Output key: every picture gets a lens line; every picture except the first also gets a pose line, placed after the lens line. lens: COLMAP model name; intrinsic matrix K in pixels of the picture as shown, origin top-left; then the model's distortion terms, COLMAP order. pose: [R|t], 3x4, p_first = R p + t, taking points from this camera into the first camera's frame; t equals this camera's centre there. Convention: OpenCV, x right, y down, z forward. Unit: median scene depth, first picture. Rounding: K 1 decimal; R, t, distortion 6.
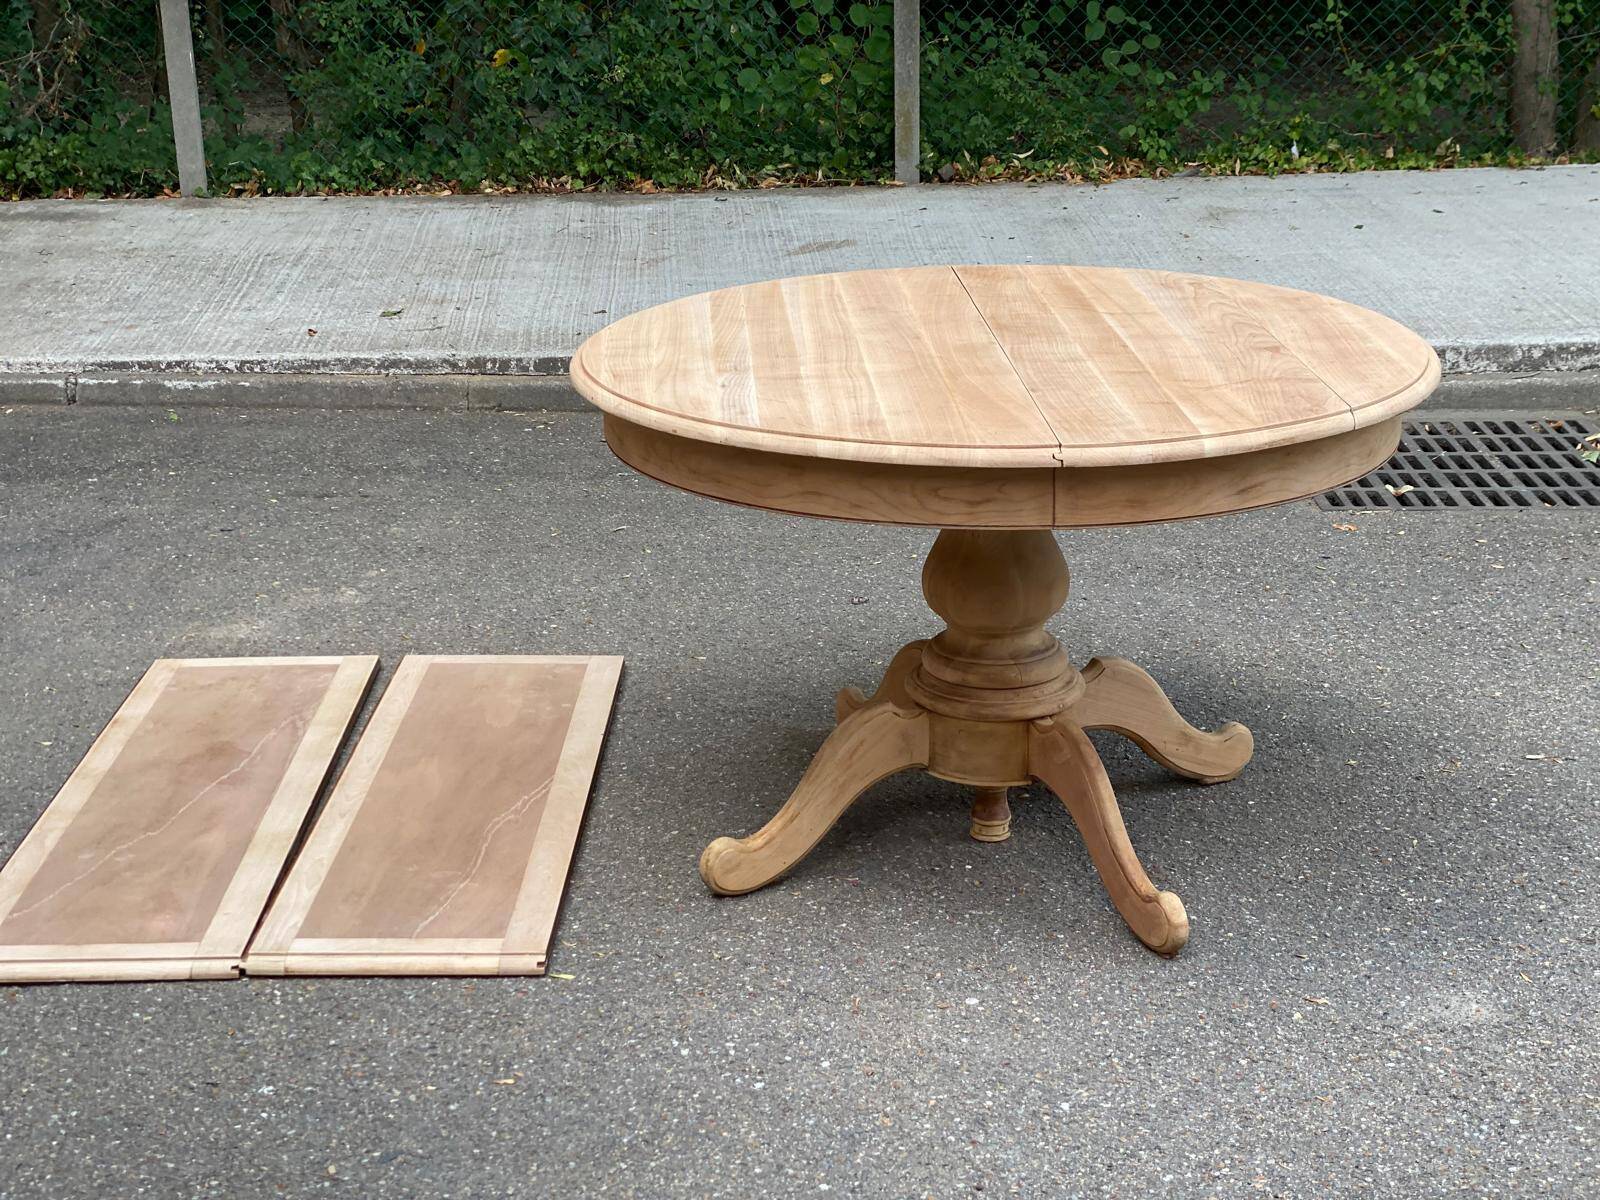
lens RADIAL K [[2384.3, 0, 804.9], [0, 2384.3, 615.2], [0, 0, 1]] dist [0.124844, 0.000000]
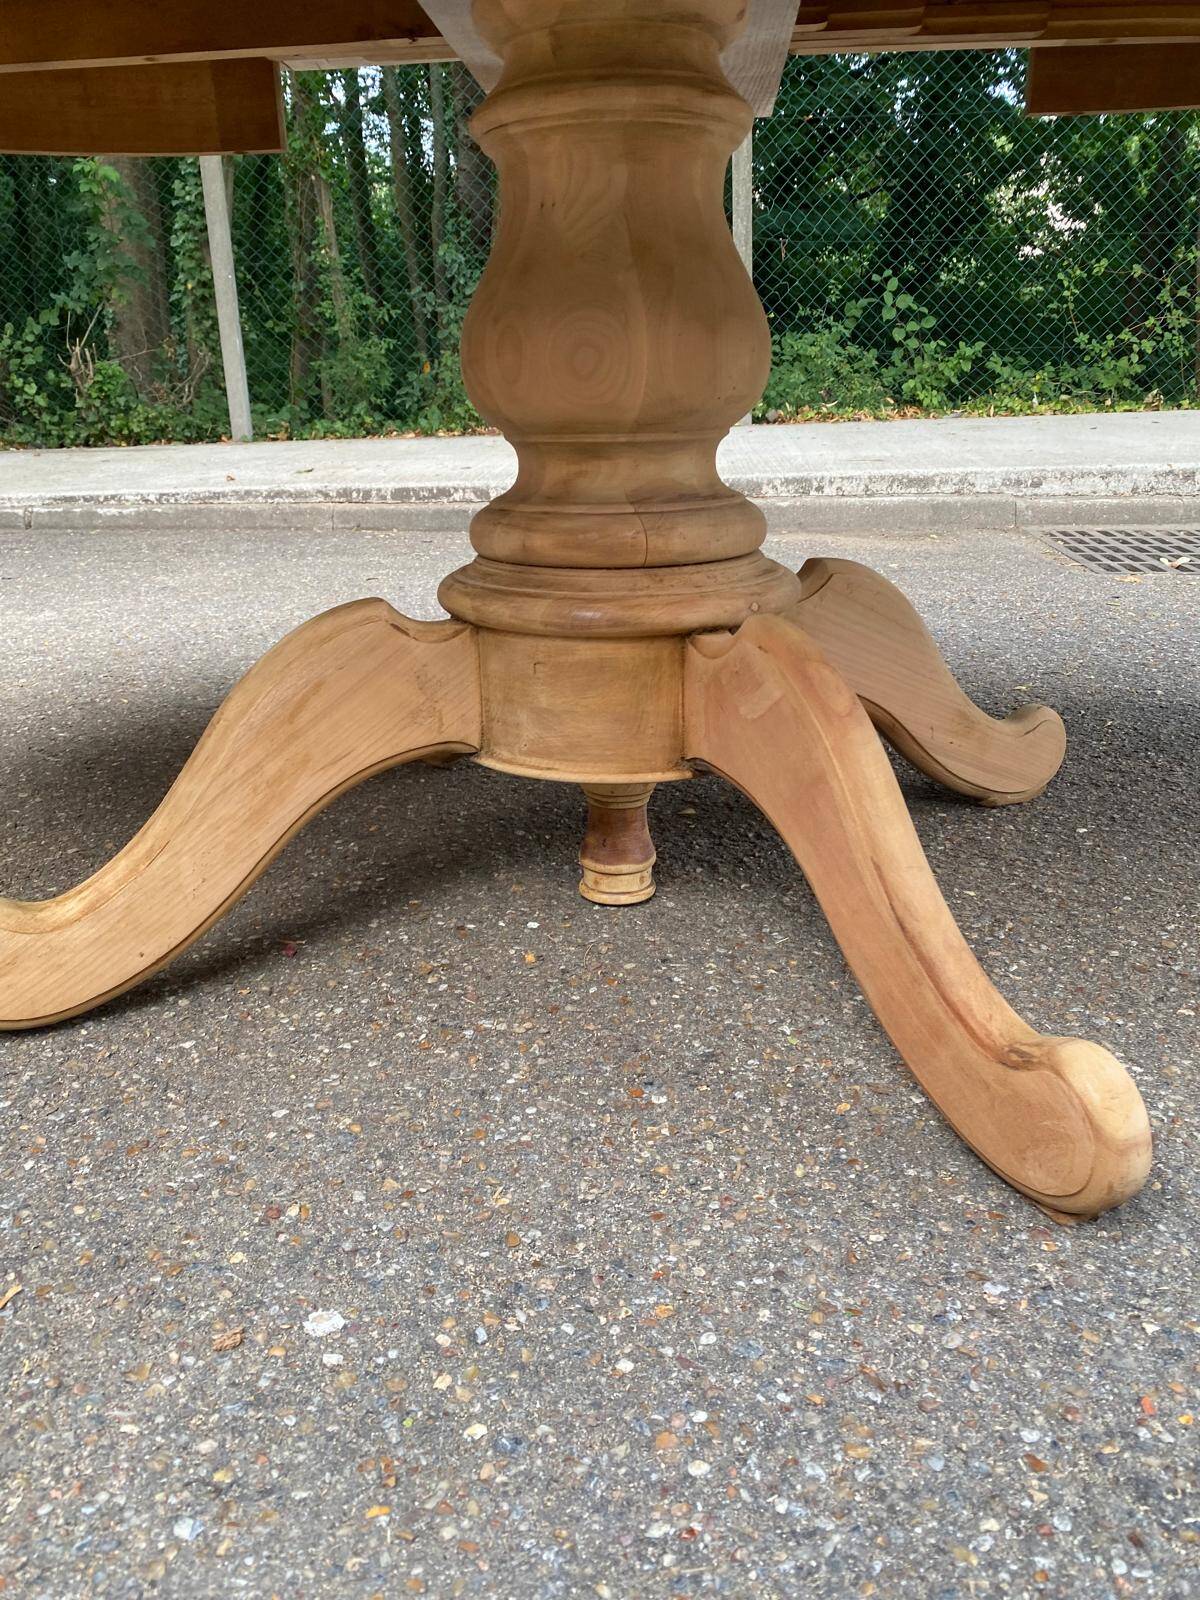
lens RADIAL K [[1217.3, 0, 593.0], [0, 1217.3, 774.4], [0, 0, 1]] dist [0.012753, -0.014635]
pose [[0.992426, 0.020350, -0.121150, 0.063474], [-0.022555, 0.999604, -0.016854, 0.043336], [0.120759, 0.019459, 0.992491, 0.418124]]
